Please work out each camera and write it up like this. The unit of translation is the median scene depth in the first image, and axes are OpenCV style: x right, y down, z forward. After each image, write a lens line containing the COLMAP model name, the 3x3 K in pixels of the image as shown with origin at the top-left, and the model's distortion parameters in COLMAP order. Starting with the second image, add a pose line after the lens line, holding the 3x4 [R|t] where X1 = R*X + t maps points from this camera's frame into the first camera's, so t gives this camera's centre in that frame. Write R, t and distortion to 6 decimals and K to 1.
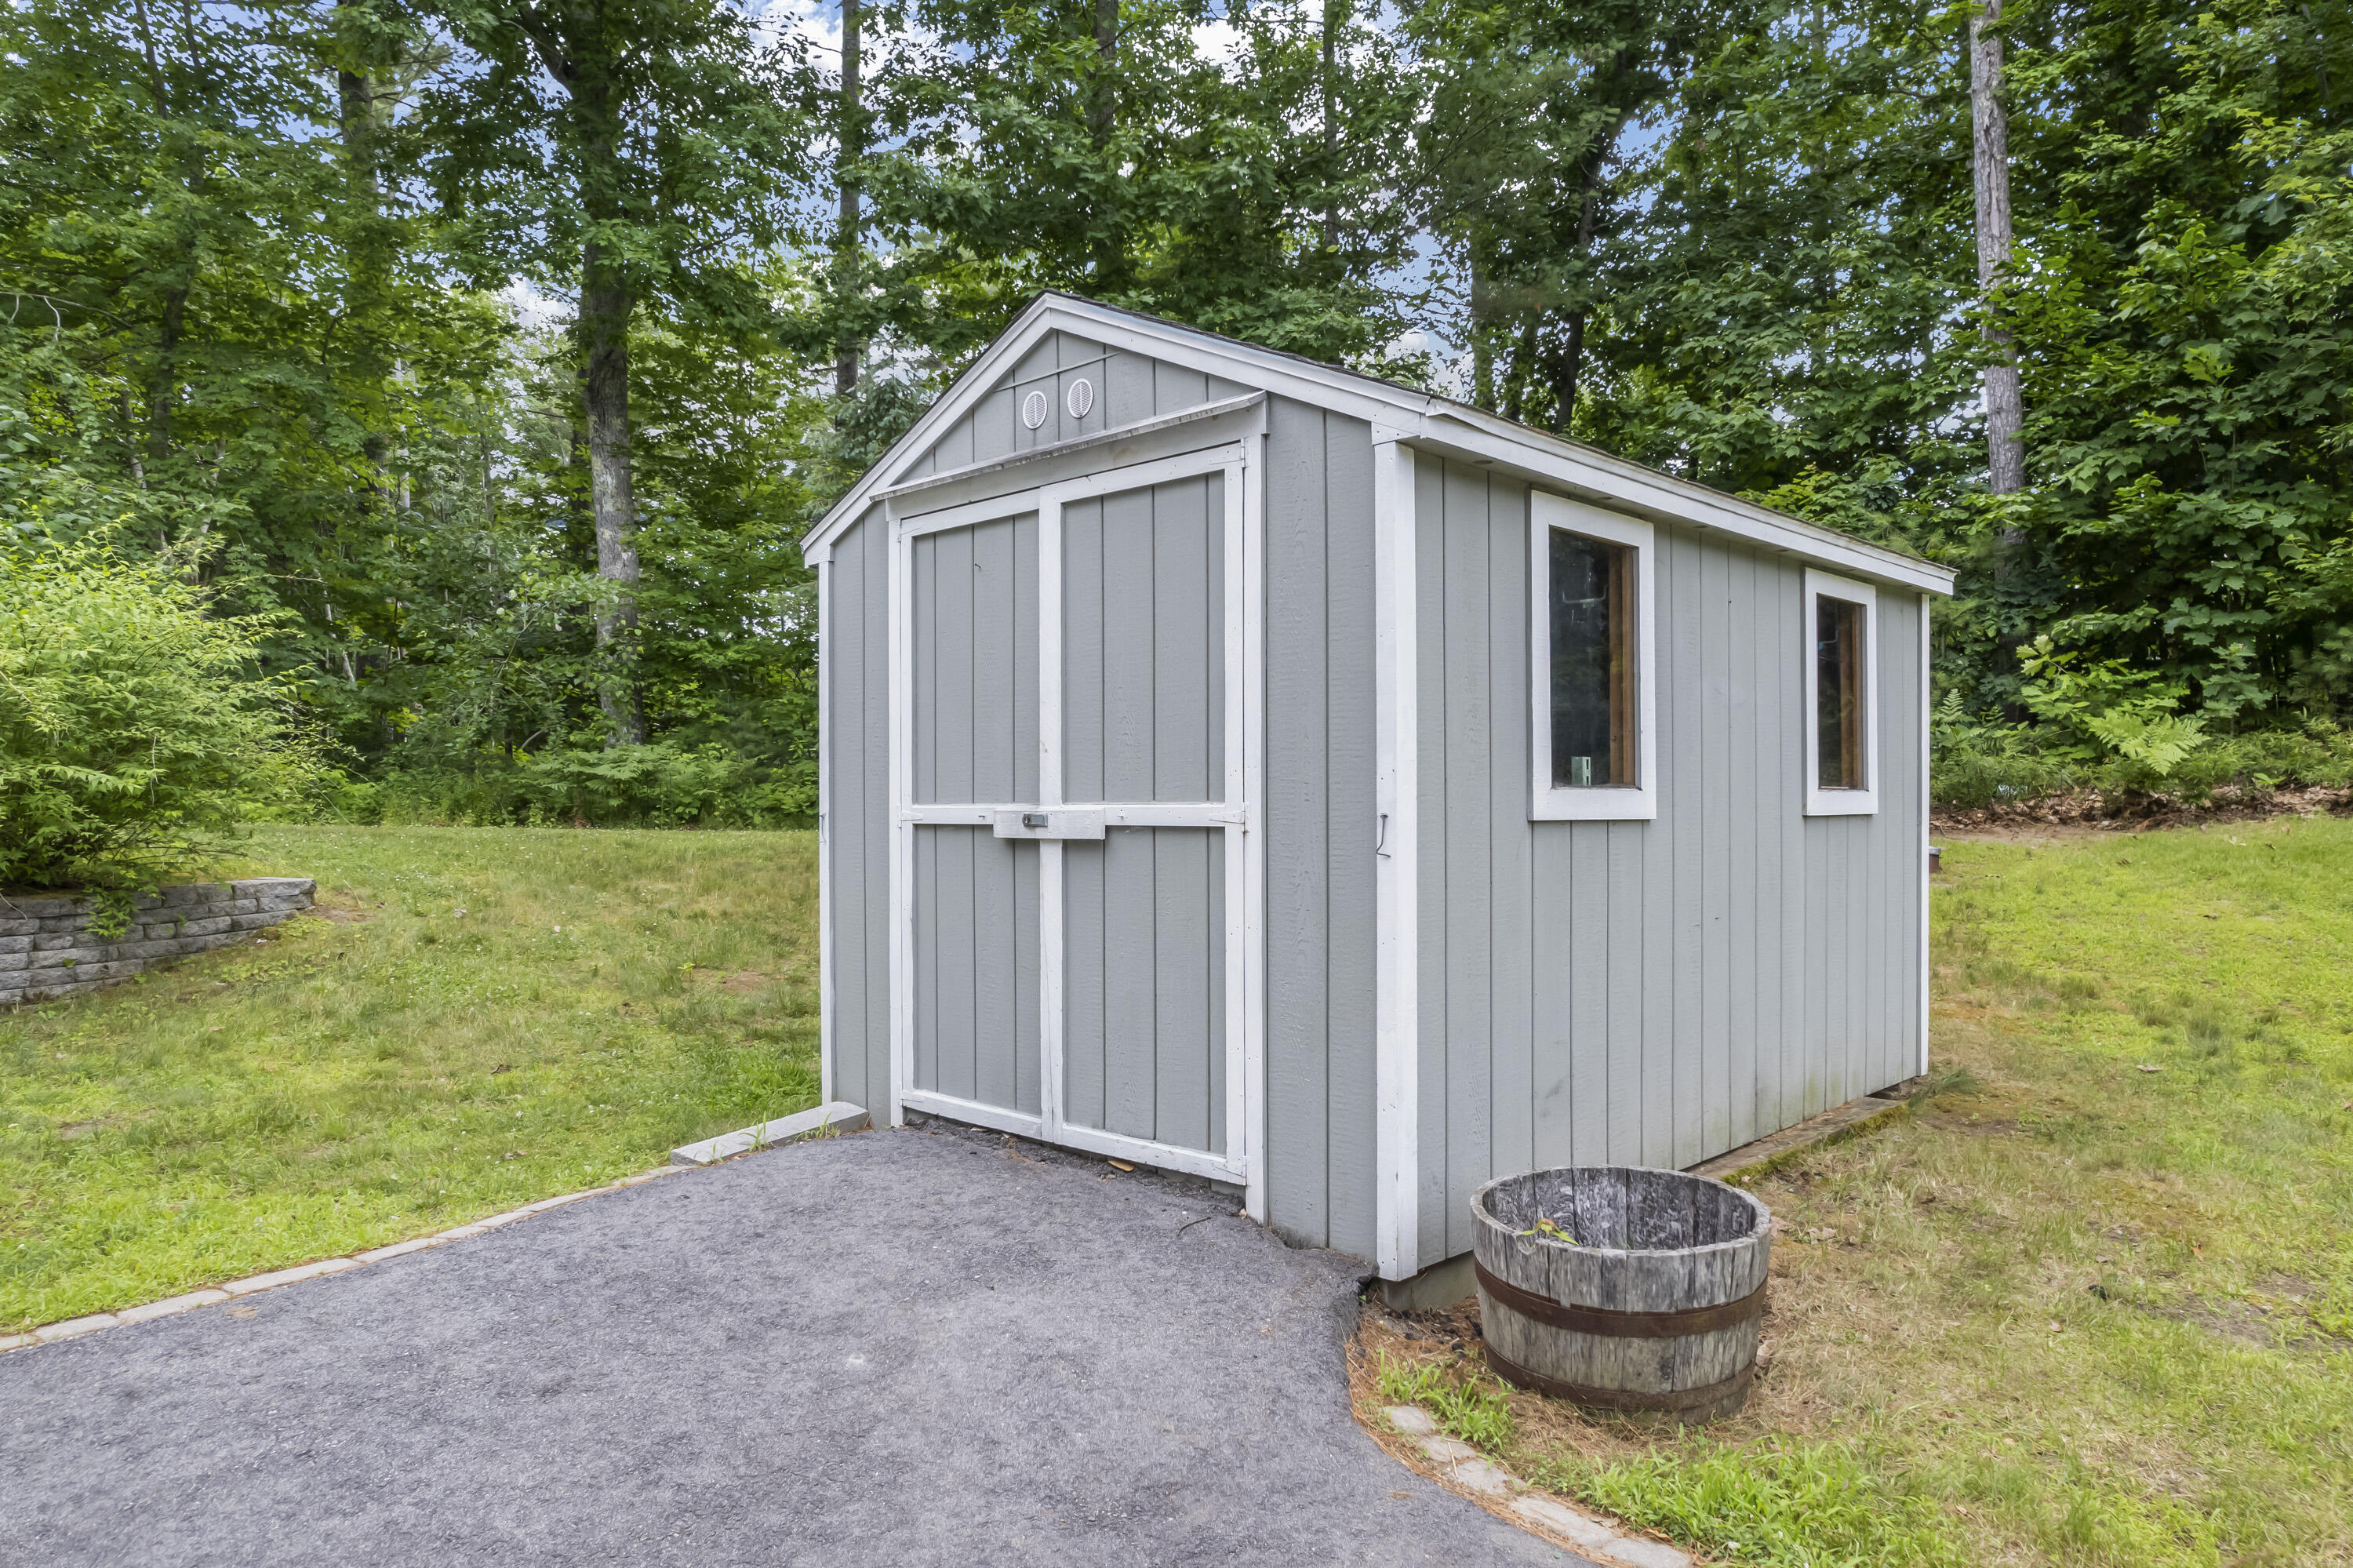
lens RADIAL K [[1493.6, 0, 1192.6], [0, 1493.6, 789.7], [0, 0, 1]] dist [-0.073025, 0.065312]
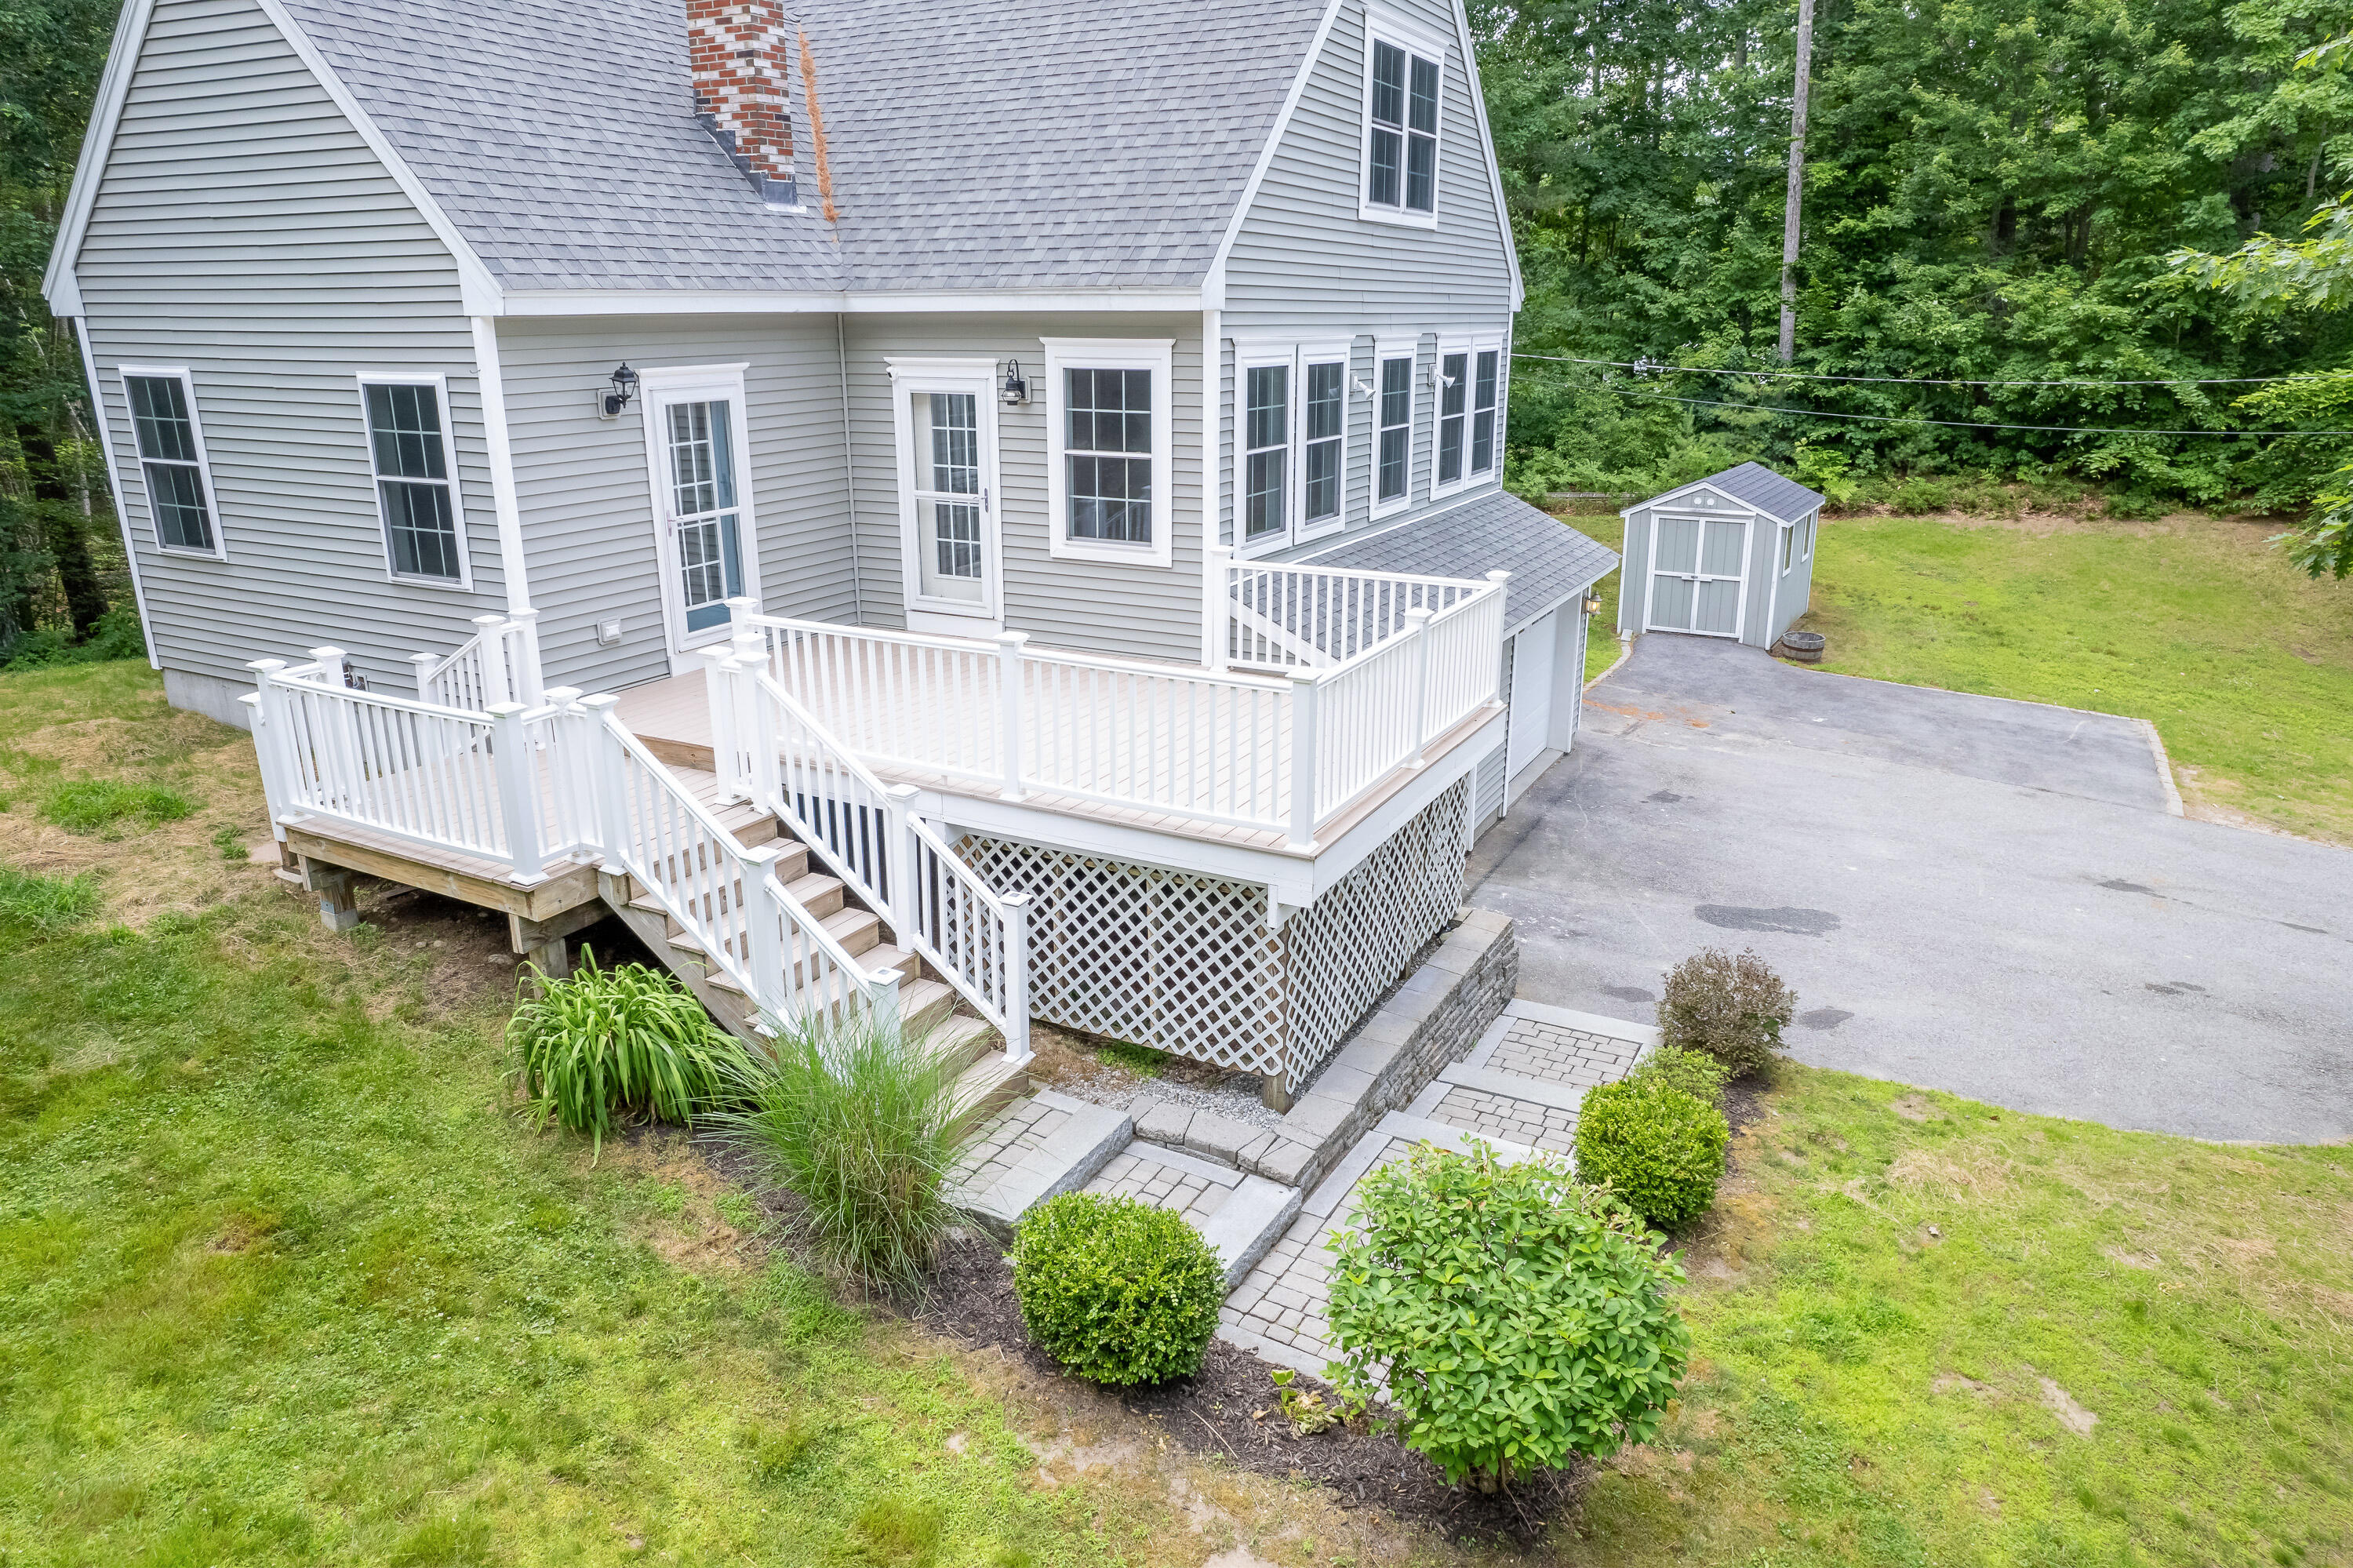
lens RADIAL K [[1493.6, 0, 1192.6], [0, 1493.6, 789.7], [0, 0, 1]] dist [-0.073025, 0.065312]
pose [[0.970633, -0.080715, 0.226620, -2.880540], [0.006520, 0.950514, 0.310615, -0.847857], [-0.240477, -0.300015, 0.923126, -3.461017]]
